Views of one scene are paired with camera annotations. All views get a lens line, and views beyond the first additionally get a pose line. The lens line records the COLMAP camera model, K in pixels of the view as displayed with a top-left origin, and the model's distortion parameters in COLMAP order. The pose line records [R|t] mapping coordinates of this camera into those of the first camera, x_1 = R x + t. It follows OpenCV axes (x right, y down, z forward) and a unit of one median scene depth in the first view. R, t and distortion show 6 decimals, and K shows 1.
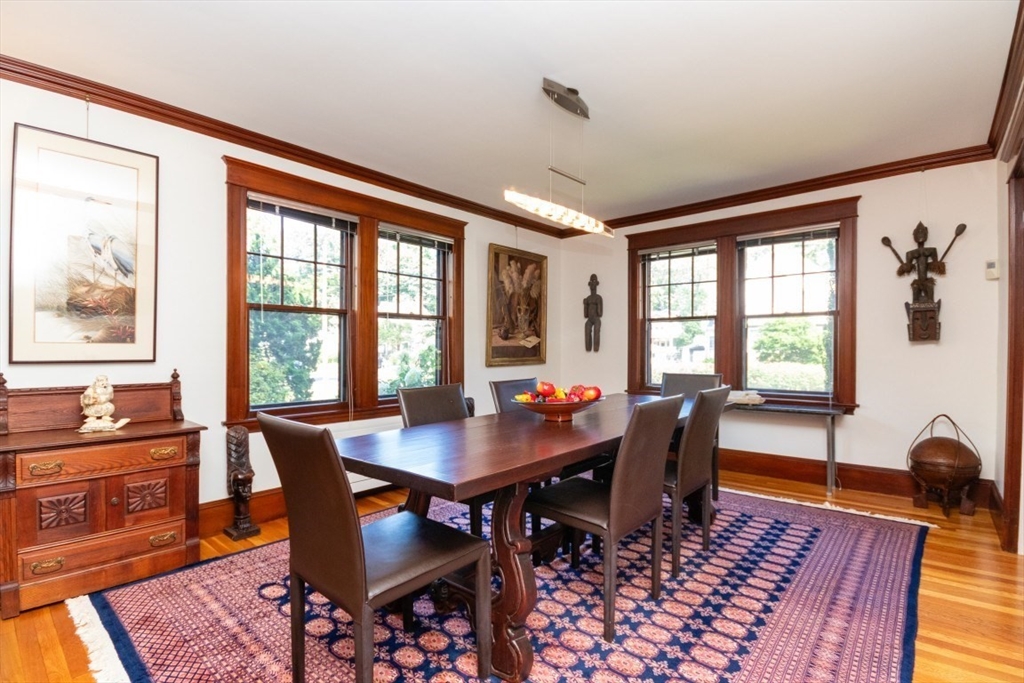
lens RADIAL K [[488.9, 0, 514.1], [0, 488.9, 345.5], [0, 0, 1]] dist [0.003804, 0.000266]
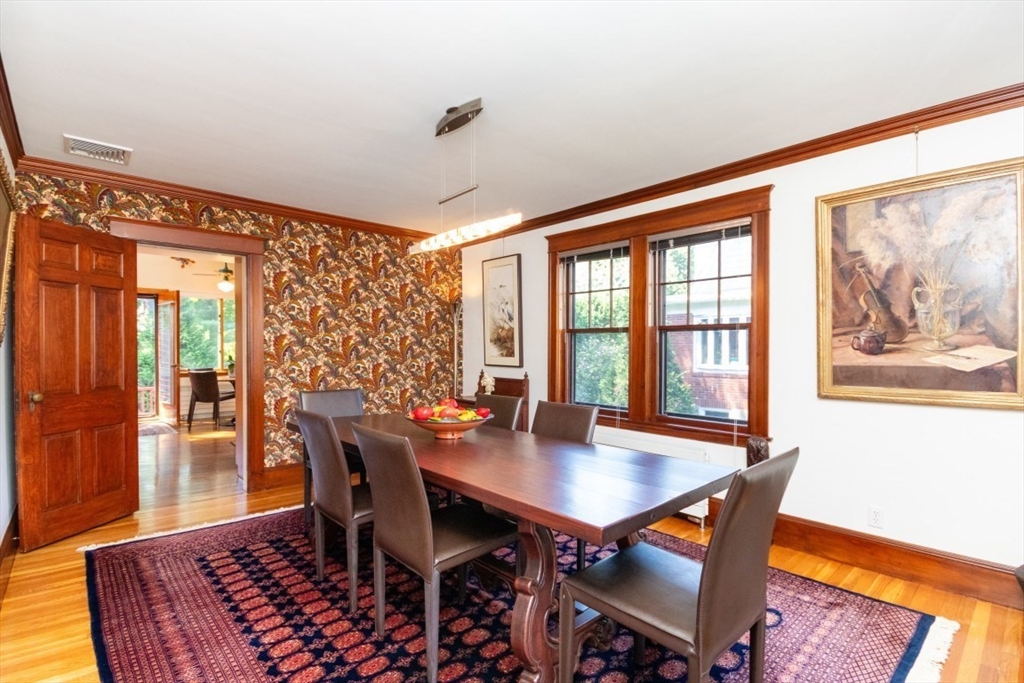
lens RADIAL K [[488.9, 0, 515.6], [0, 488.9, 346.7], [0, 0, 1]] dist [0.003804, 0.000266]
pose [[-0.129499, -0.007480, -0.991551, 1.099790], [-0.000681, 0.999972, -0.007455, -0.030279], [0.991579, -0.000290, -0.129501, 1.270363]]
